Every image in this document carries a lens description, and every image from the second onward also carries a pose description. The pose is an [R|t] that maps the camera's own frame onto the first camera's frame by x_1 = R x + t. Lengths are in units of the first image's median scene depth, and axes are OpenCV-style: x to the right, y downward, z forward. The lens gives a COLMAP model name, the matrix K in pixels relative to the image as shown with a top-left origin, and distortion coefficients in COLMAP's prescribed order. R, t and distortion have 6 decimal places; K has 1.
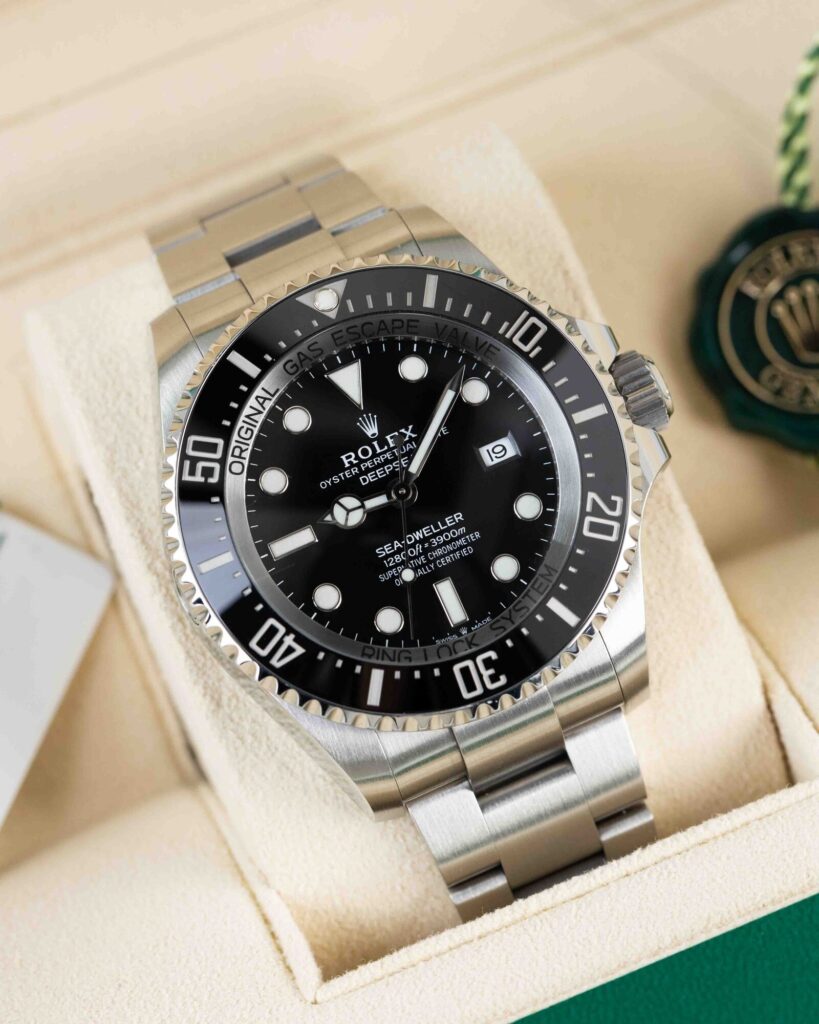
lens RADIAL K [[4224.4, 0, 409.5], [0, 4224.4, 512.0], [0, 0, 1]] dist [0.090279, 0.502885]
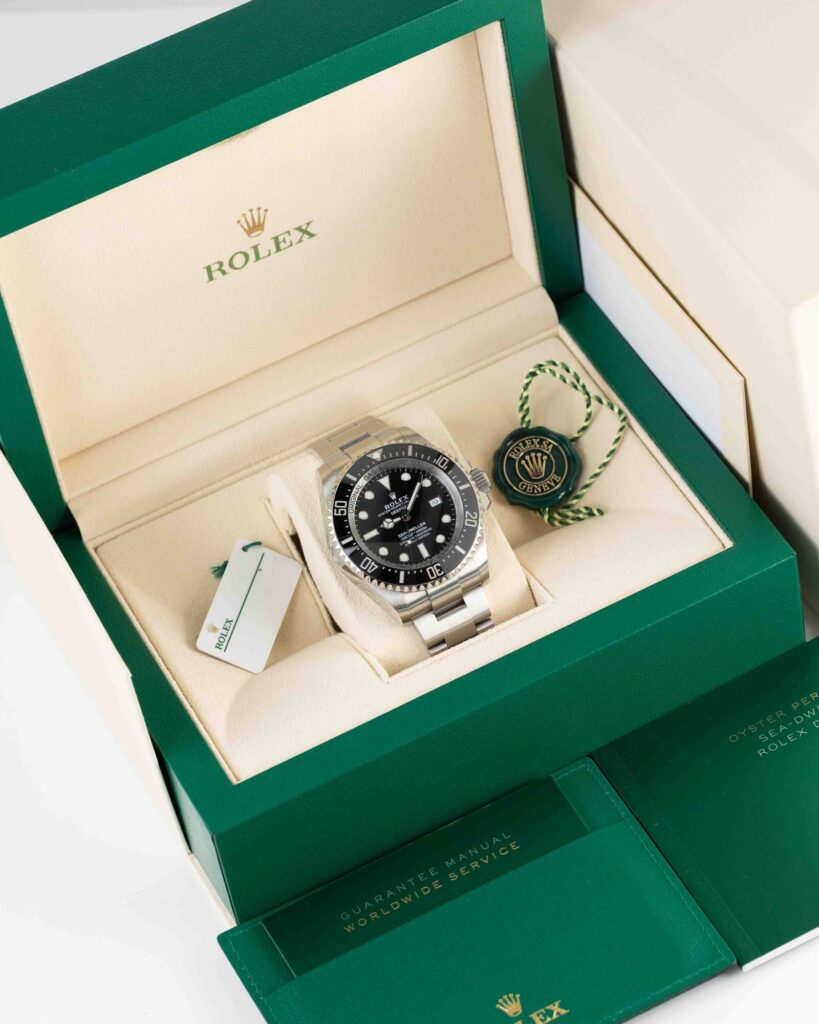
lens RADIAL K [[4224.4, 0, 409.5], [0, 4224.4, 512.0], [0, 0, 1]] dist [0.090279, 0.502885]
pose [[0.996045, -0.059644, 0.065854, -0.200282], [0.068565, 0.987376, -0.142783, 0.430065], [-0.056507, 0.146734, 0.987561, -2.027329]]
